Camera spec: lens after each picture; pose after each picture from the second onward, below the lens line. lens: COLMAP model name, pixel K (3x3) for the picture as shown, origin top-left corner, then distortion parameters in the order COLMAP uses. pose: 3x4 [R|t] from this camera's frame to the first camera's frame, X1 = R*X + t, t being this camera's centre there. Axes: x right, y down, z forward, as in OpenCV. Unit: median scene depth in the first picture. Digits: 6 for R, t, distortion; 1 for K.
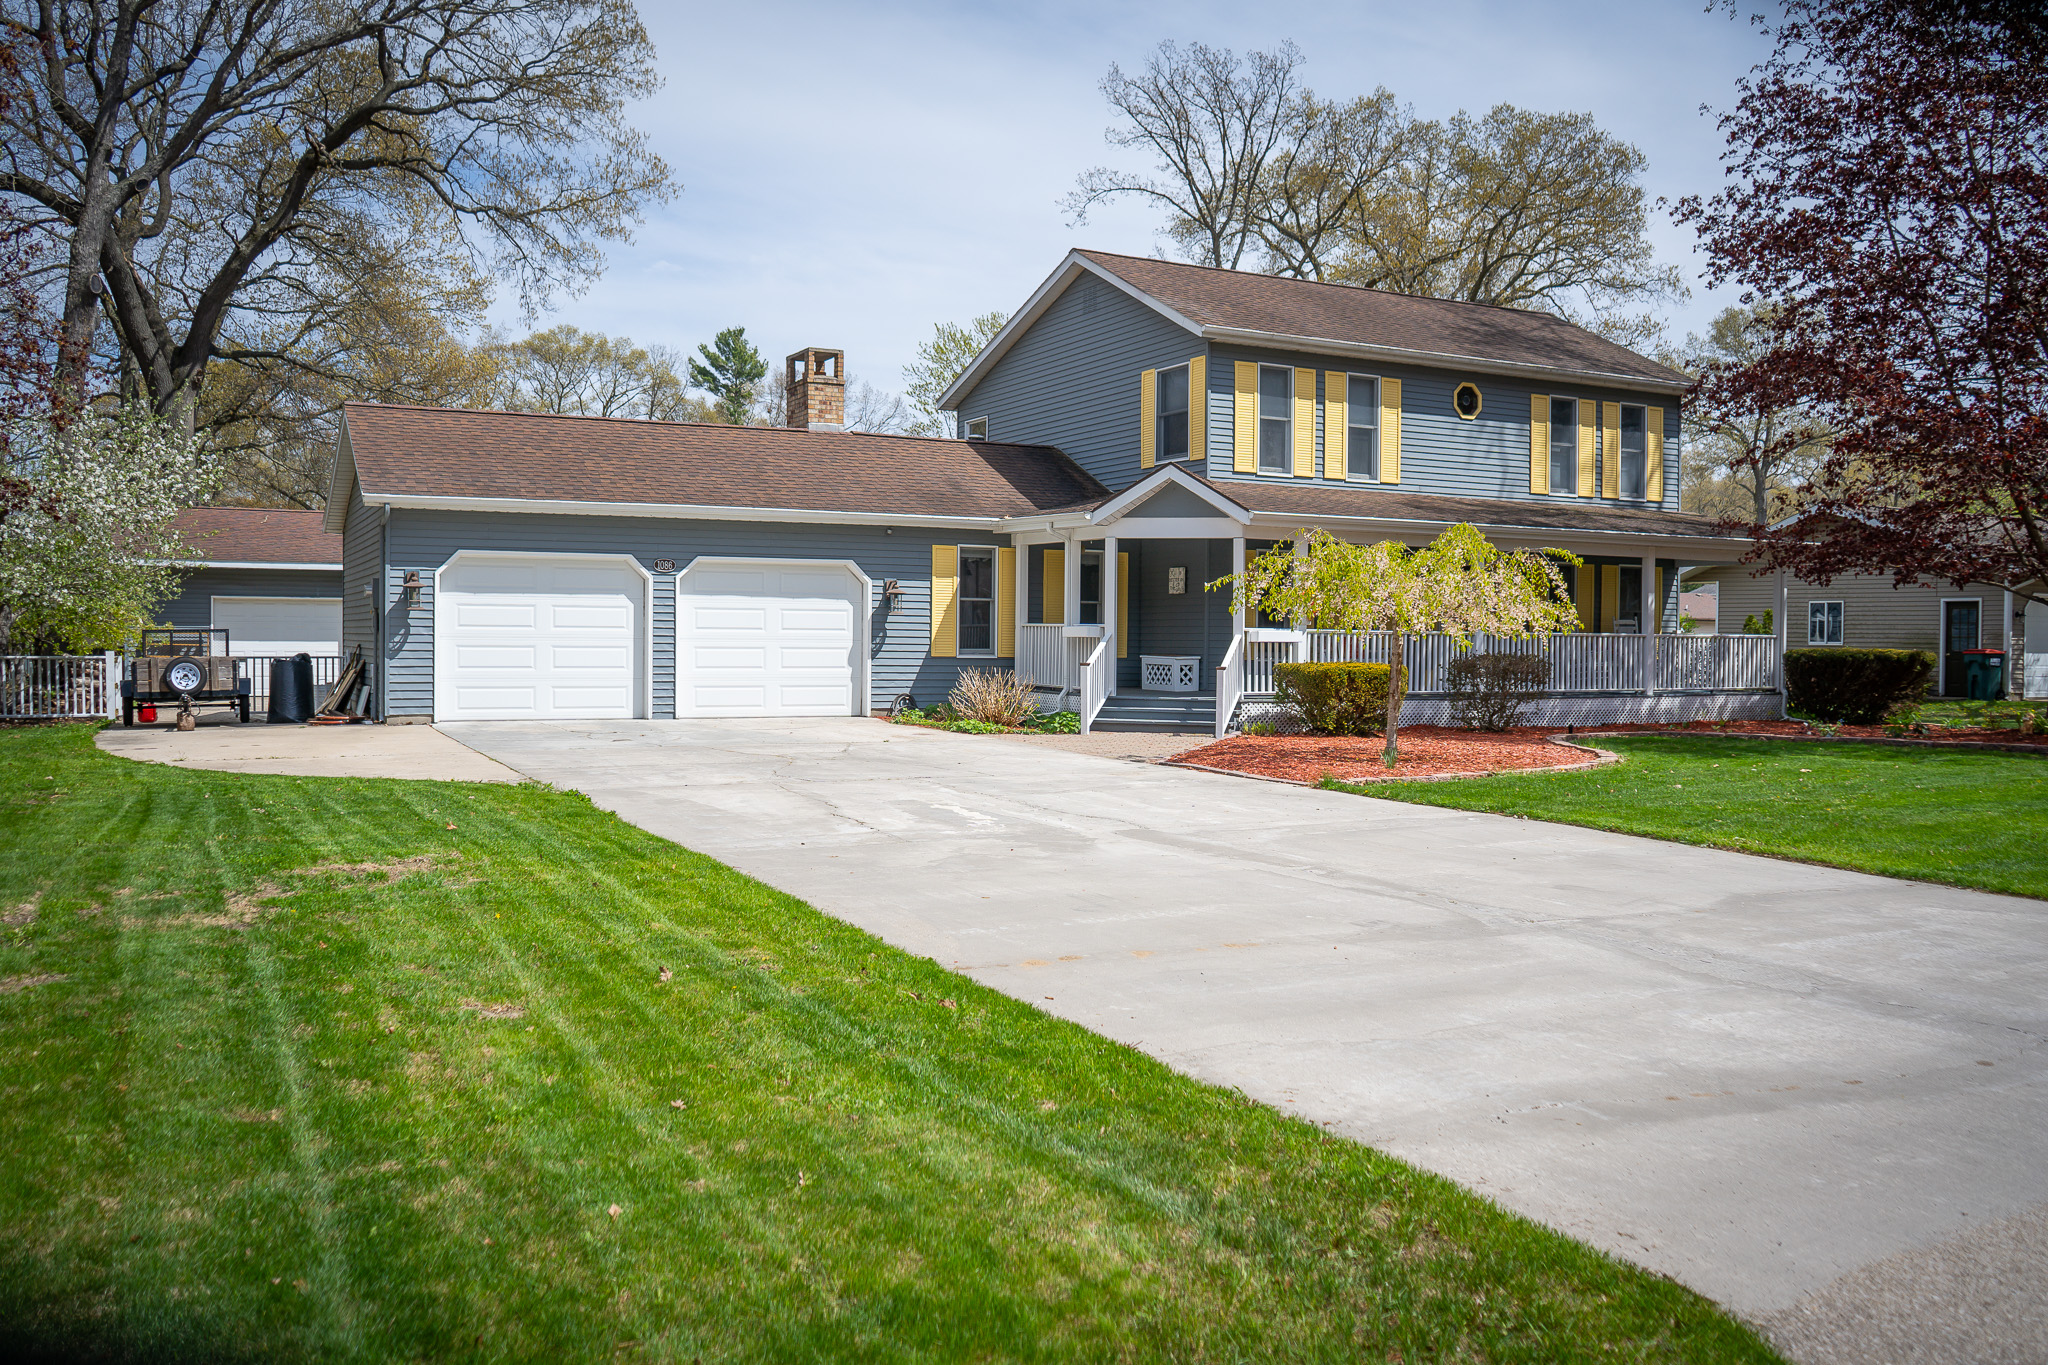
lens RADIAL K [[1667.2, 0, 1018.2], [0, 1667.2, 682.6], [0, 0, 1]] dist [-0.118284, 0.072017]
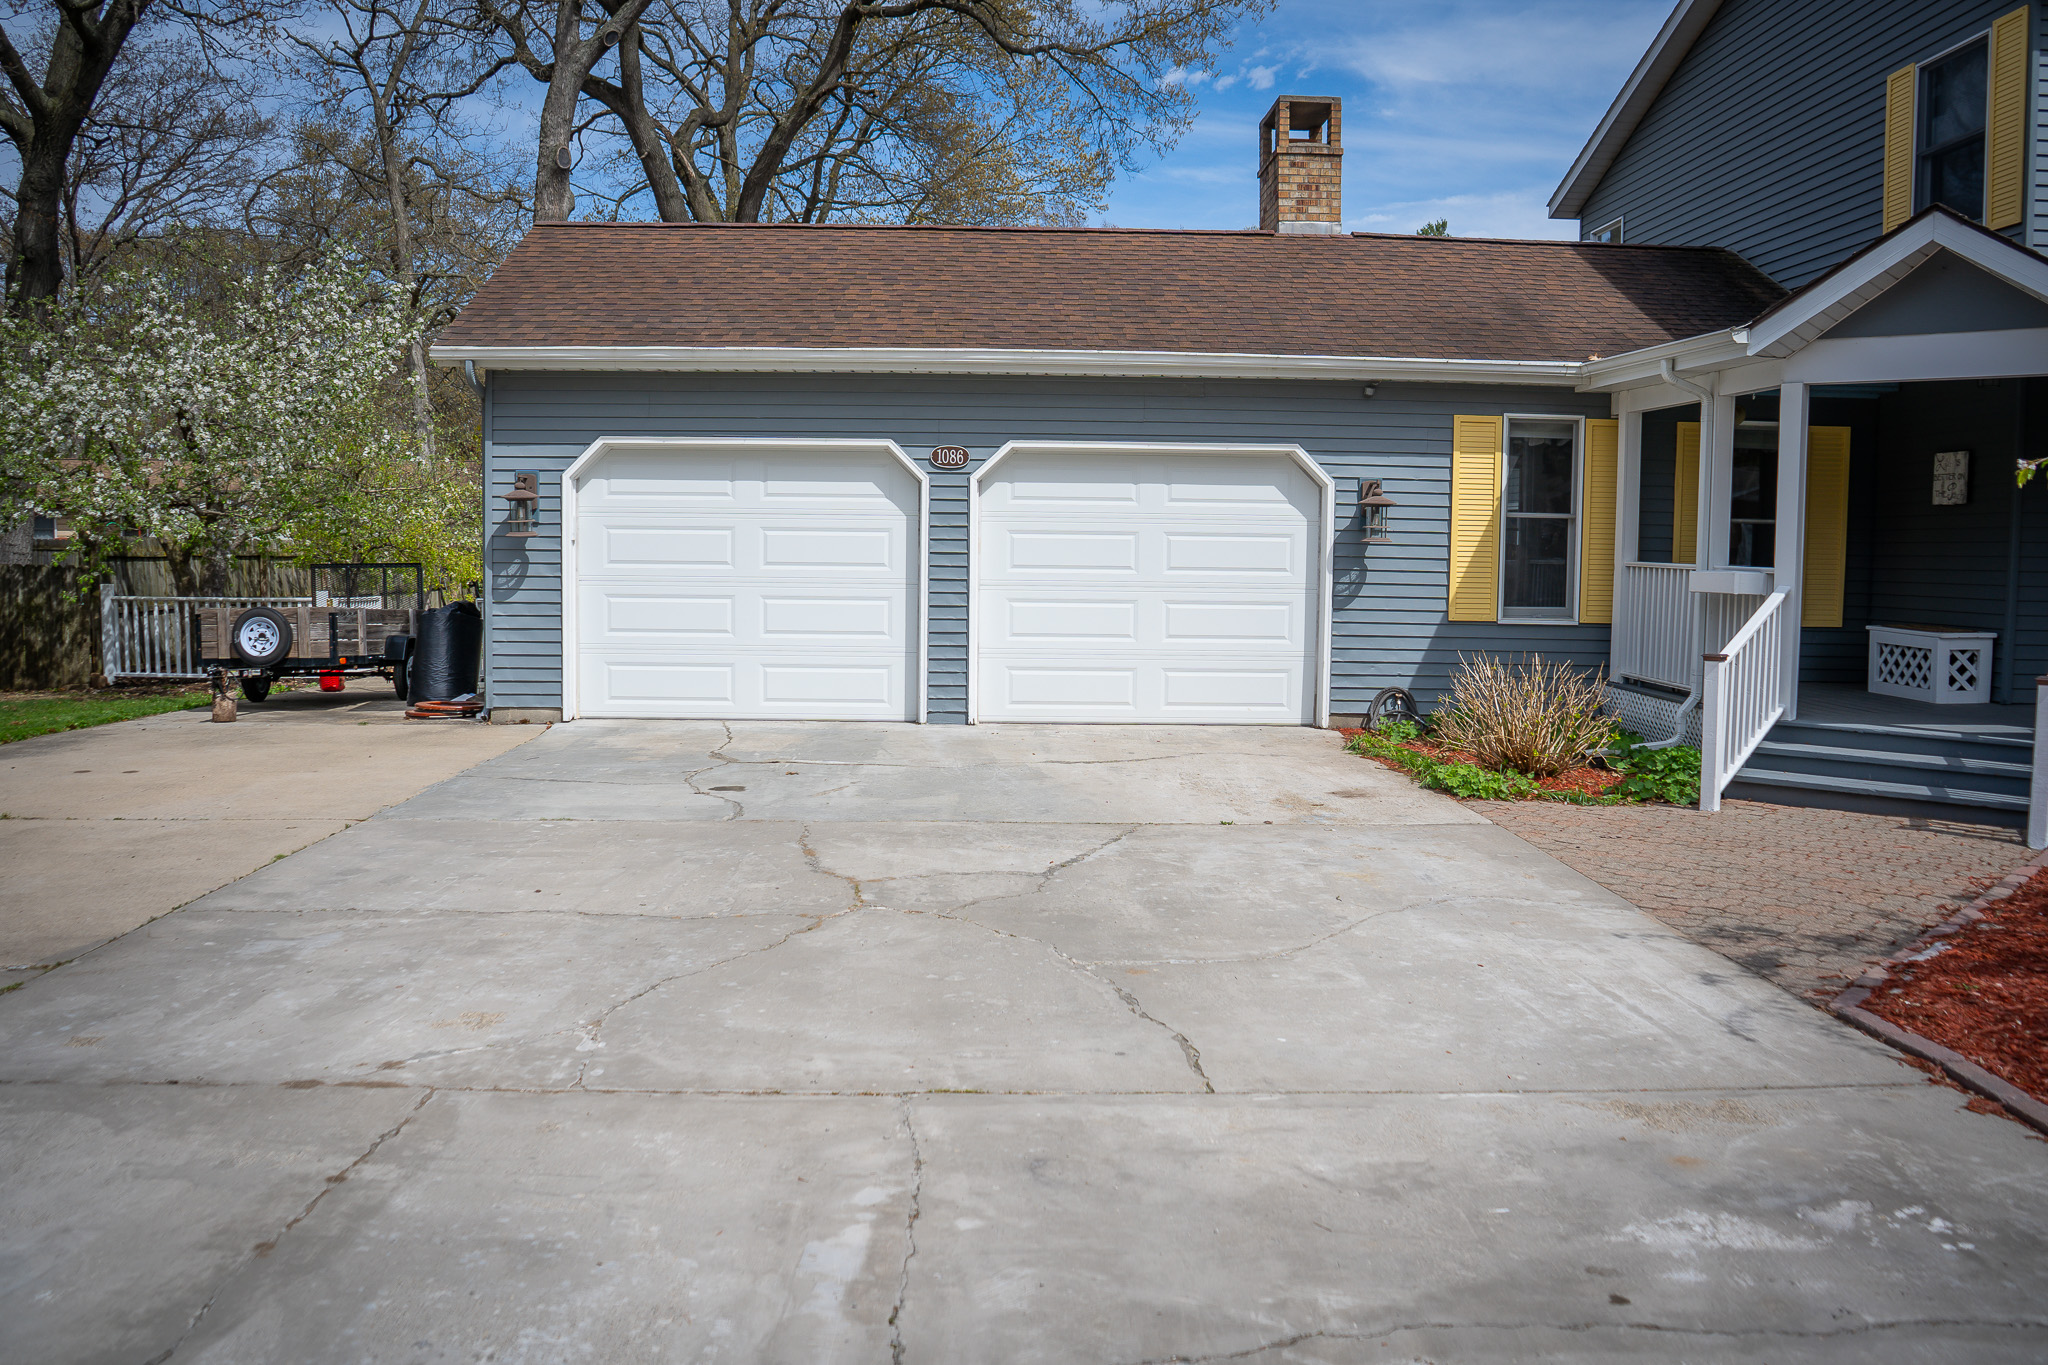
lens RADIAL K [[1667.2, 0, 1018.1], [0, 1667.2, 684.7], [0, 0, 1]] dist [-0.118284, 0.072017]
pose [[0.906061, 0.036371, -0.421582, 0.048761], [-0.015803, 0.998513, 0.052180, -0.020606], [0.422853, -0.040616, 0.905288, 0.446633]]
